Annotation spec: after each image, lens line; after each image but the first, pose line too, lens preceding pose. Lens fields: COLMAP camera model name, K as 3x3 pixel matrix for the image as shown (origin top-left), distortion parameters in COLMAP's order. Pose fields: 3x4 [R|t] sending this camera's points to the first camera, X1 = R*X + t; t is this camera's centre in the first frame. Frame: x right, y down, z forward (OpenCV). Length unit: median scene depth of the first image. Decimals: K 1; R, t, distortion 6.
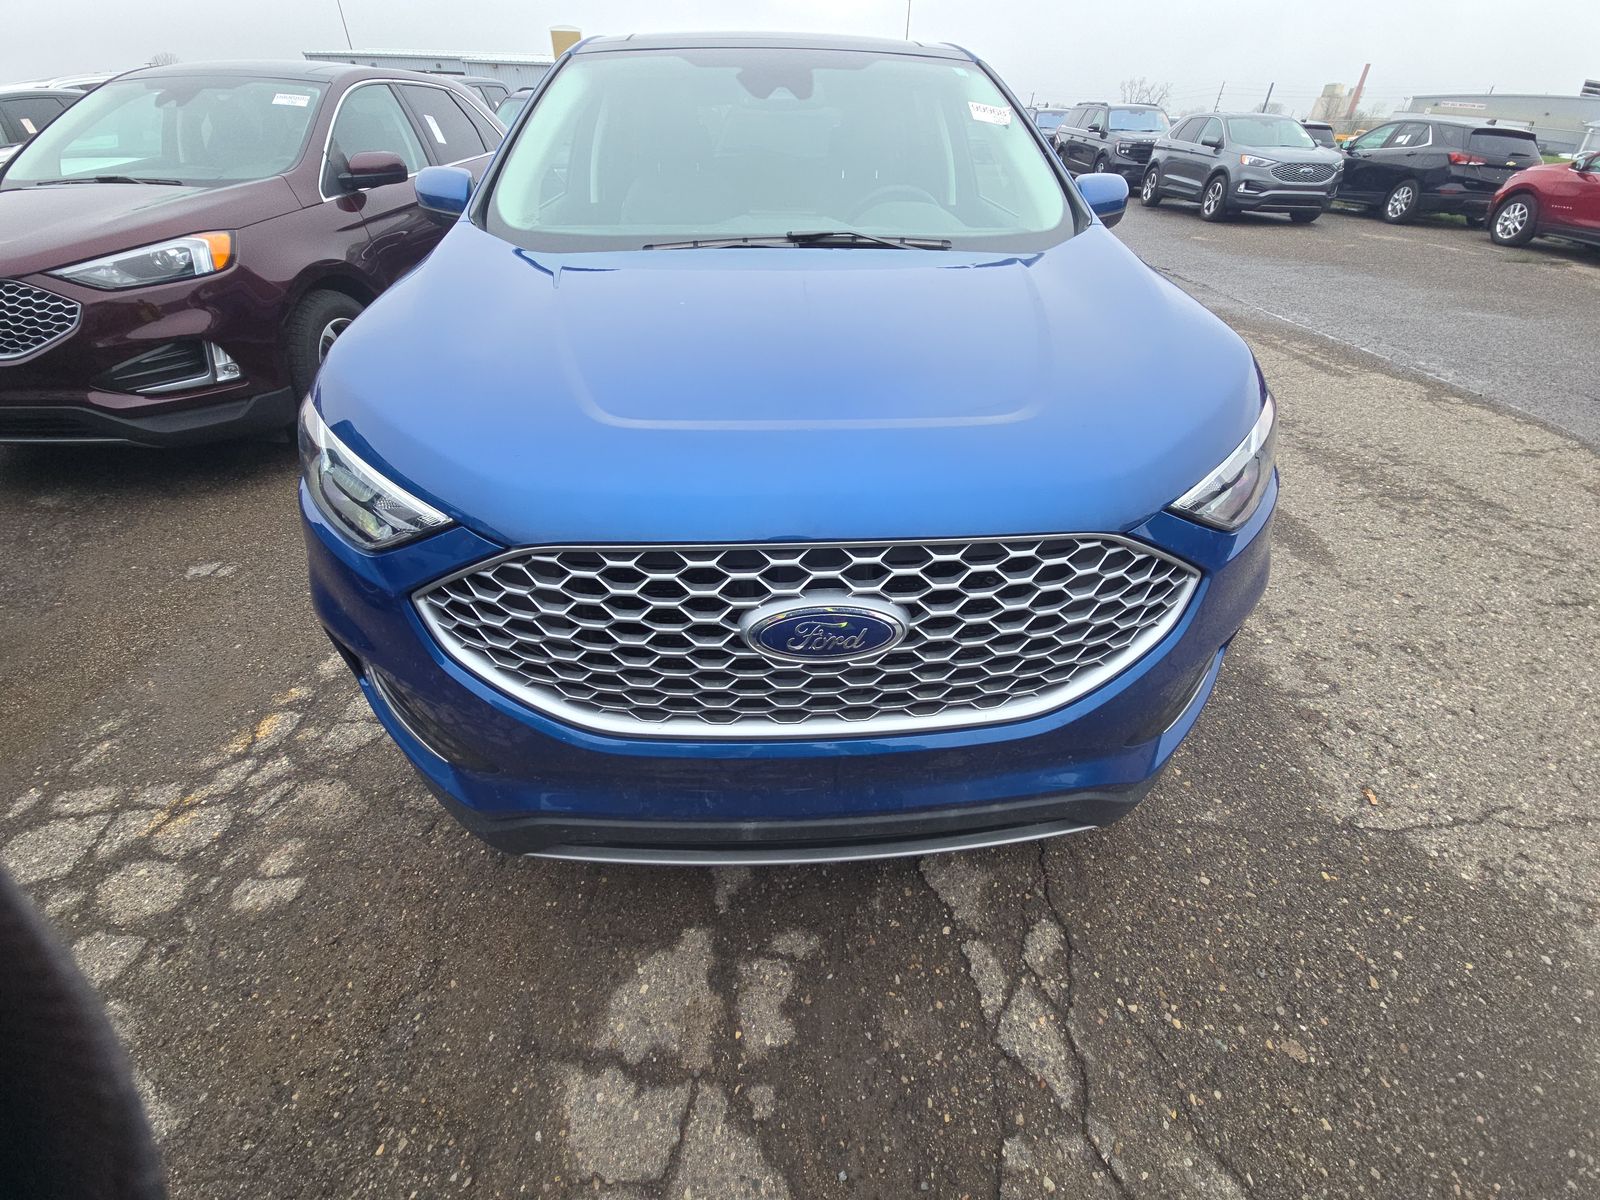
lens RADIAL K [[645.5, 0, 812.4], [0, 645.5, 606.4], [0, 0, 1]] dist [0.001489, -0.001599]
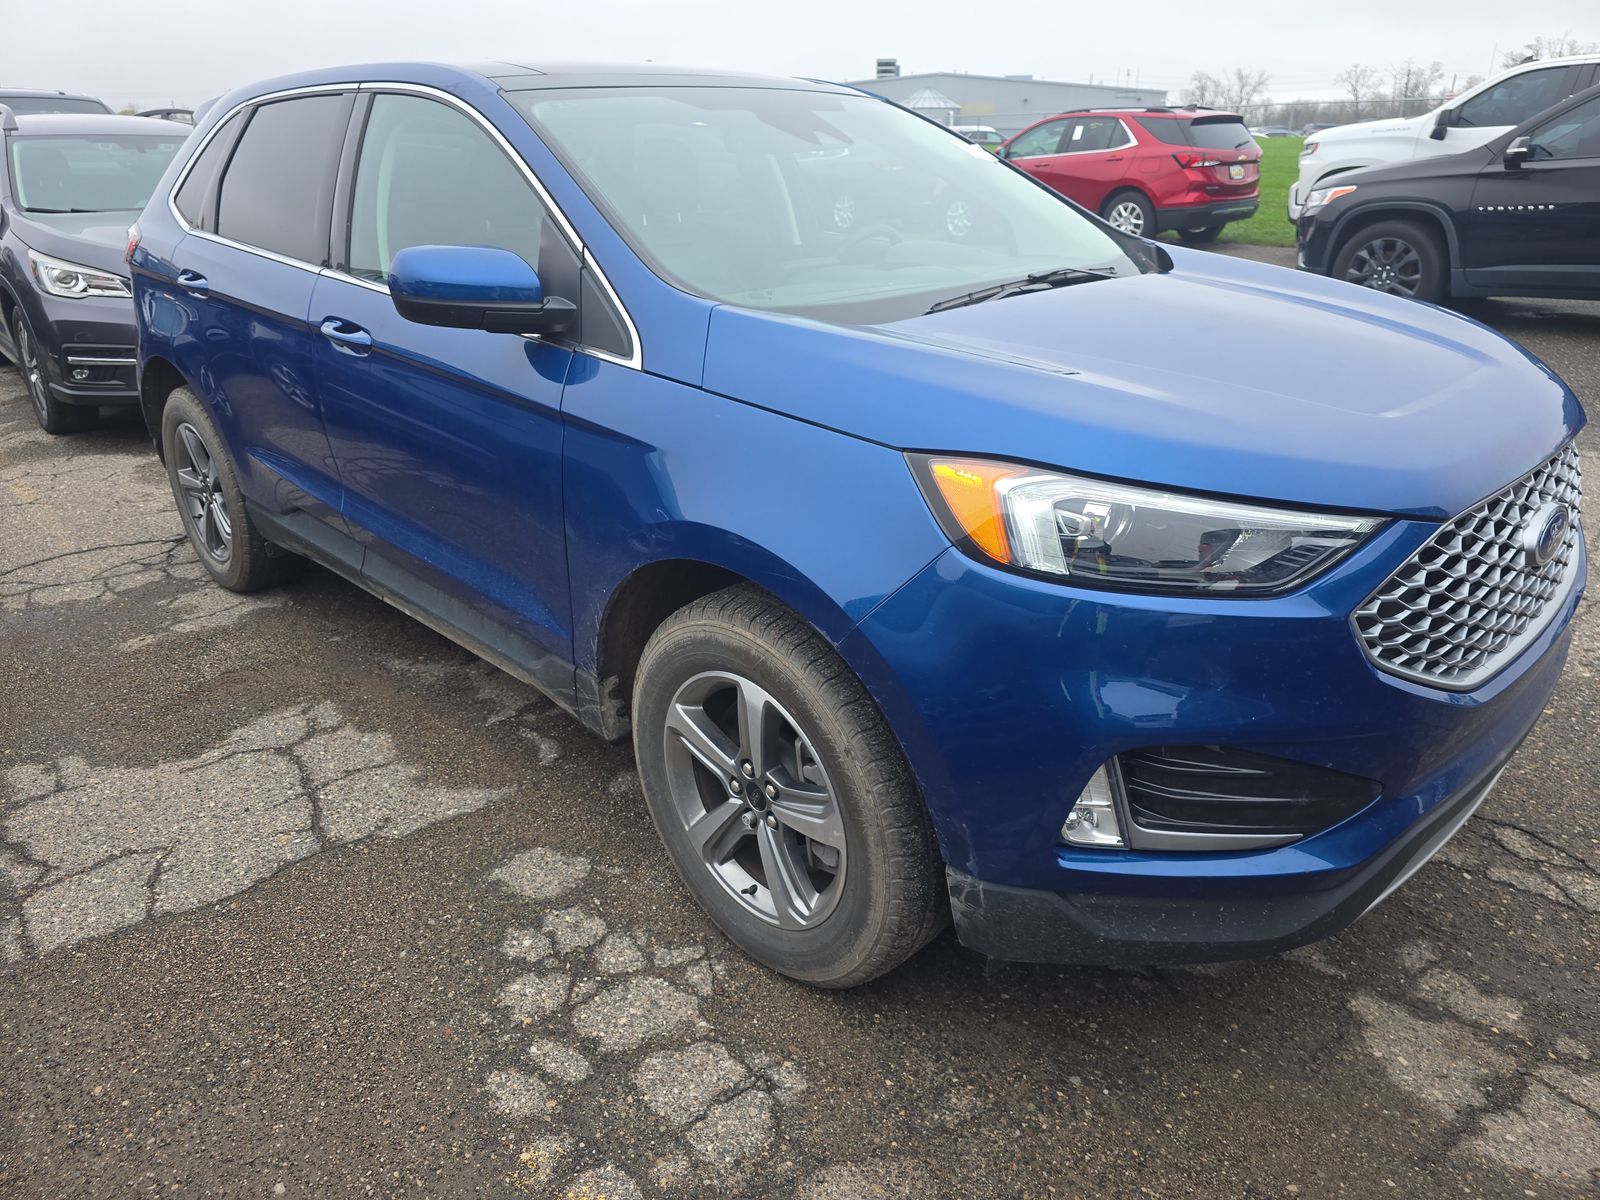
lens RADIAL K [[1094.1, 0, 795.4], [0, 1094.1, 597.8], [0, 0, 1]] dist [0.019674, -0.017996]
pose [[0.750287, -0.271446, 0.602815, -1.578919], [0.406530, 0.908485, -0.096896, -0.158402], [-0.521346, 0.317762, 0.791976, 0.058811]]
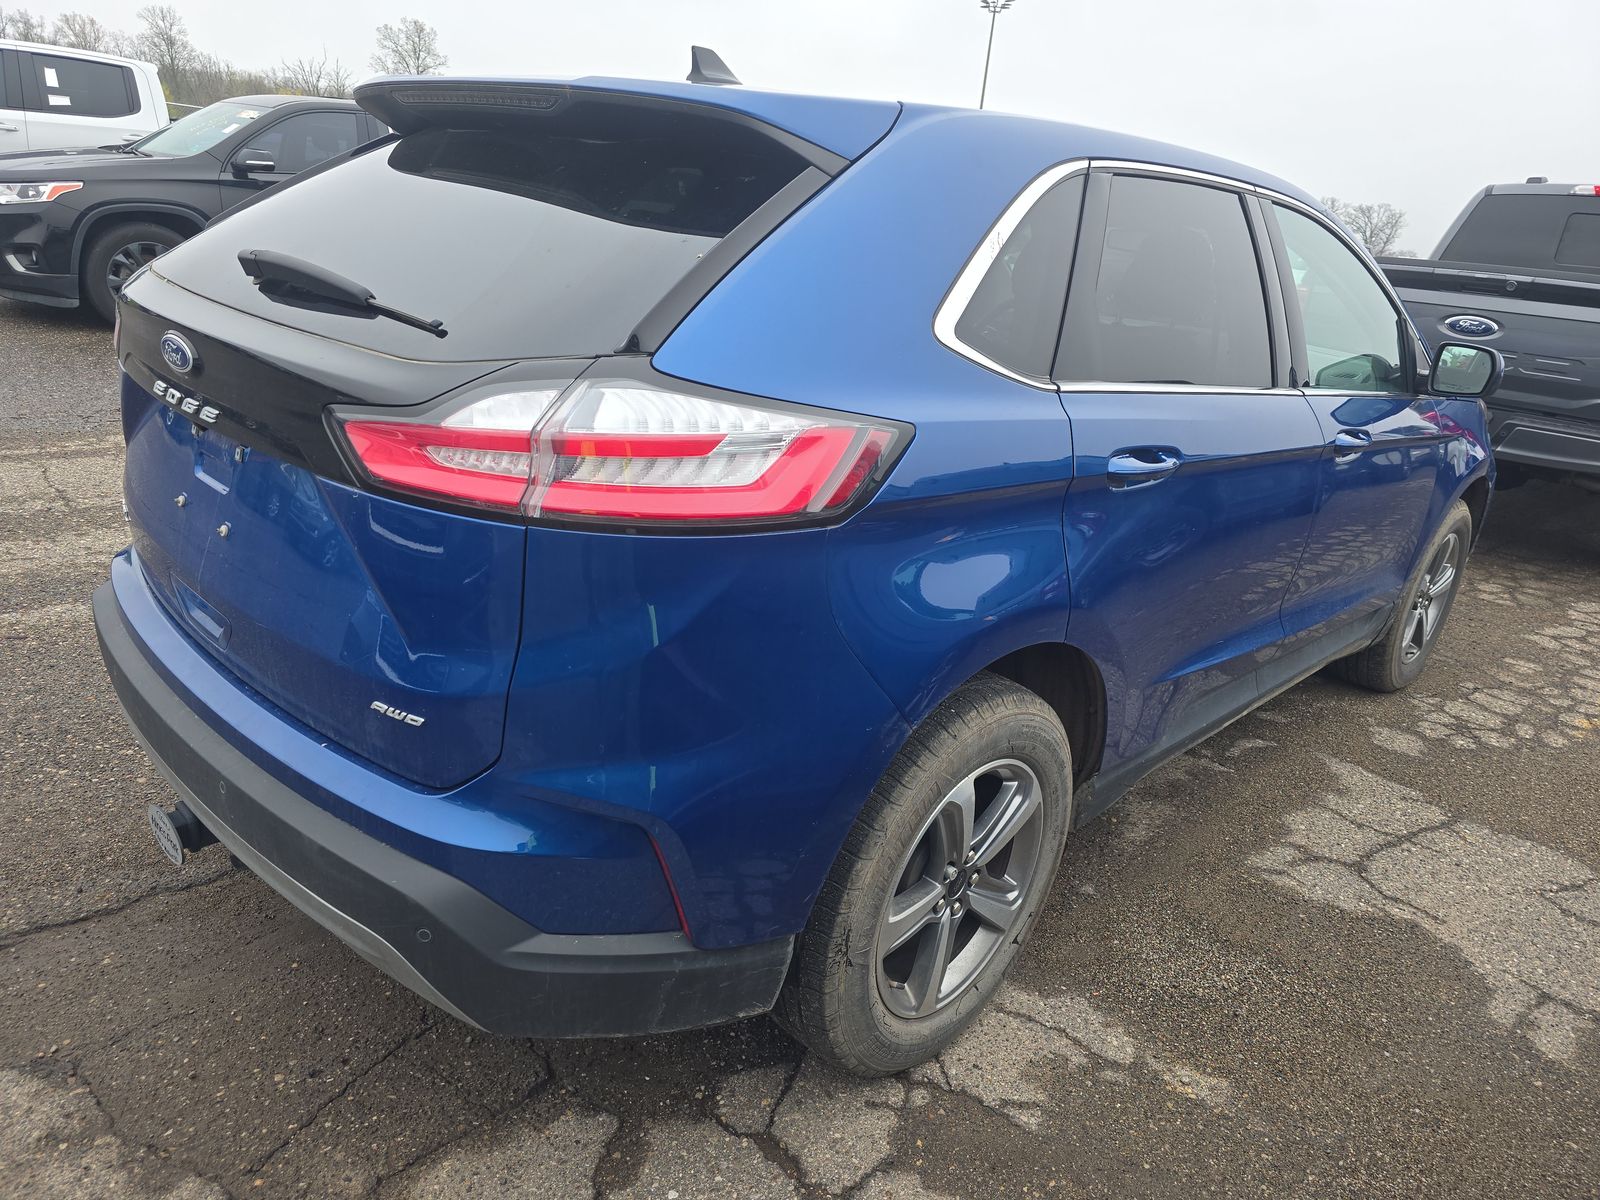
lens RADIAL K [[1094.1, 0, 807.0], [0, 1094.1, 597.9], [0, 0, 1]] dist [0.019674, -0.017996]
pose [[-0.679992, -0.320930, 0.659253, -1.626733], [0.335580, 0.663203, 0.668990, -2.770413], [-0.651918, 0.676140, -0.343275, 3.648484]]
